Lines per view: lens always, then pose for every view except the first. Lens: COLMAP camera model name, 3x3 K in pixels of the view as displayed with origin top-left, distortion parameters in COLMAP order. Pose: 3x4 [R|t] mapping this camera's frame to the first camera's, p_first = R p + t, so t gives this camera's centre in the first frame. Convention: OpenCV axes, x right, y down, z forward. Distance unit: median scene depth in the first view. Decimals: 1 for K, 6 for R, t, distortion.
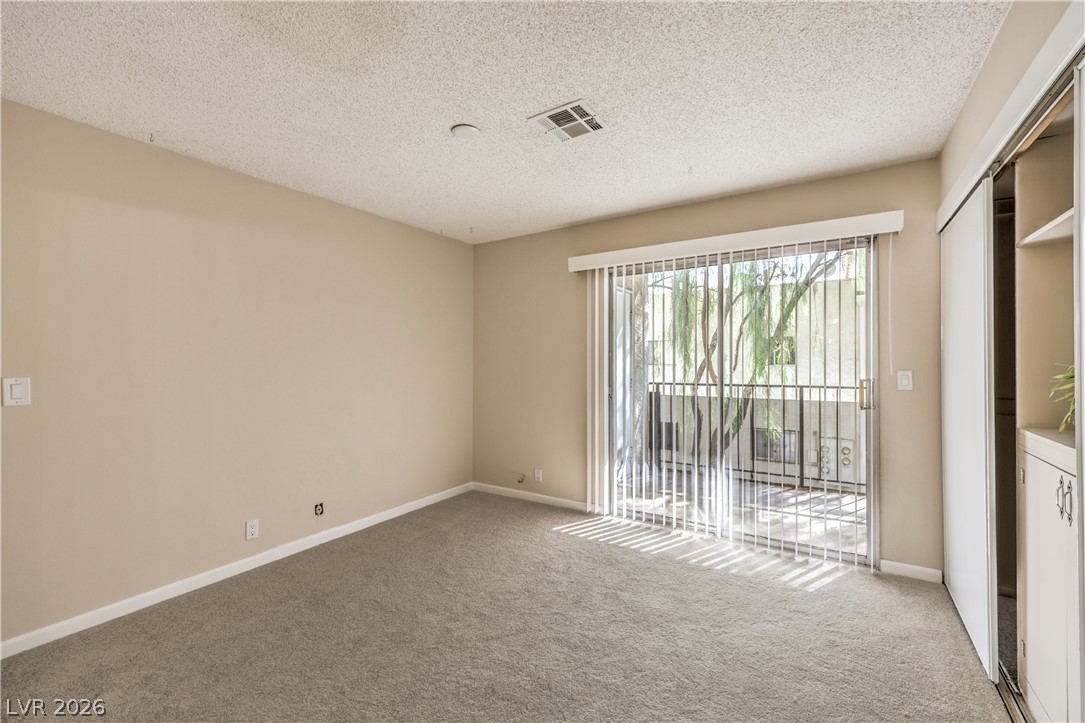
lens RADIAL K [[452.1, 0, 545.6], [0, 452.1, 362.3], [0, 0, 1]] dist [0.001016, 0.000708]
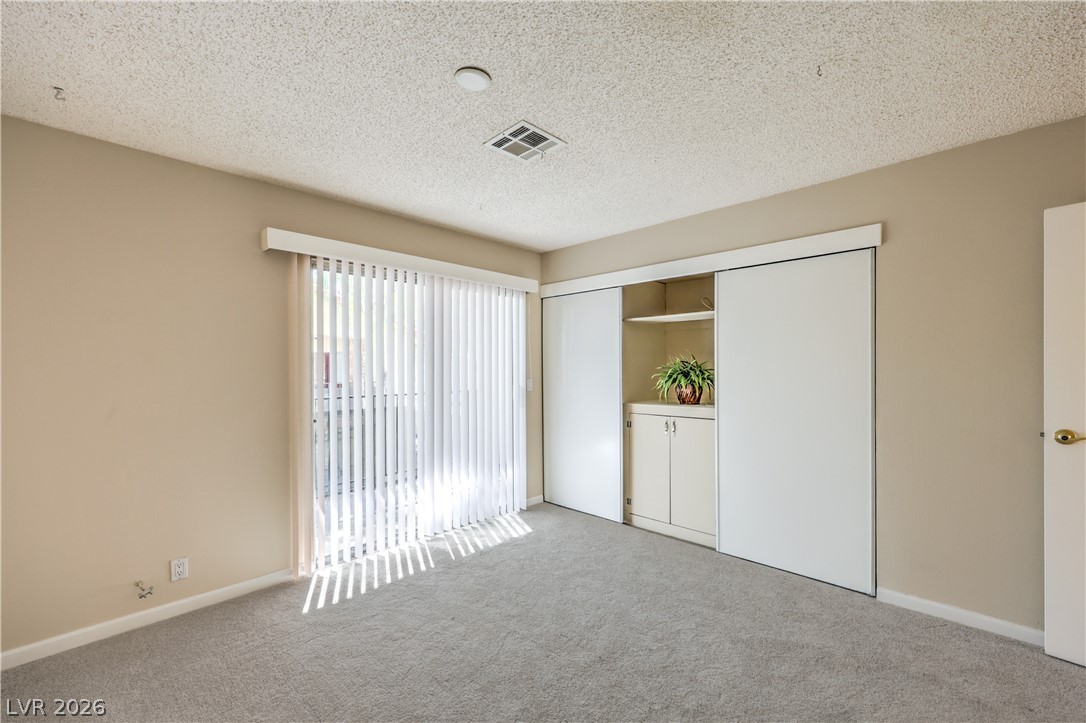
lens RADIAL K [[452.5, 0, 549.7], [0, 452.5, 371.2], [0, 0, 1]] dist [0.001016, 0.000708]
pose [[0.187760, -0.006500, 0.982193, -0.587641], [0.003752, 0.999976, 0.005900, -0.013565], [-0.982208, 0.002577, 0.187779, 0.472727]]
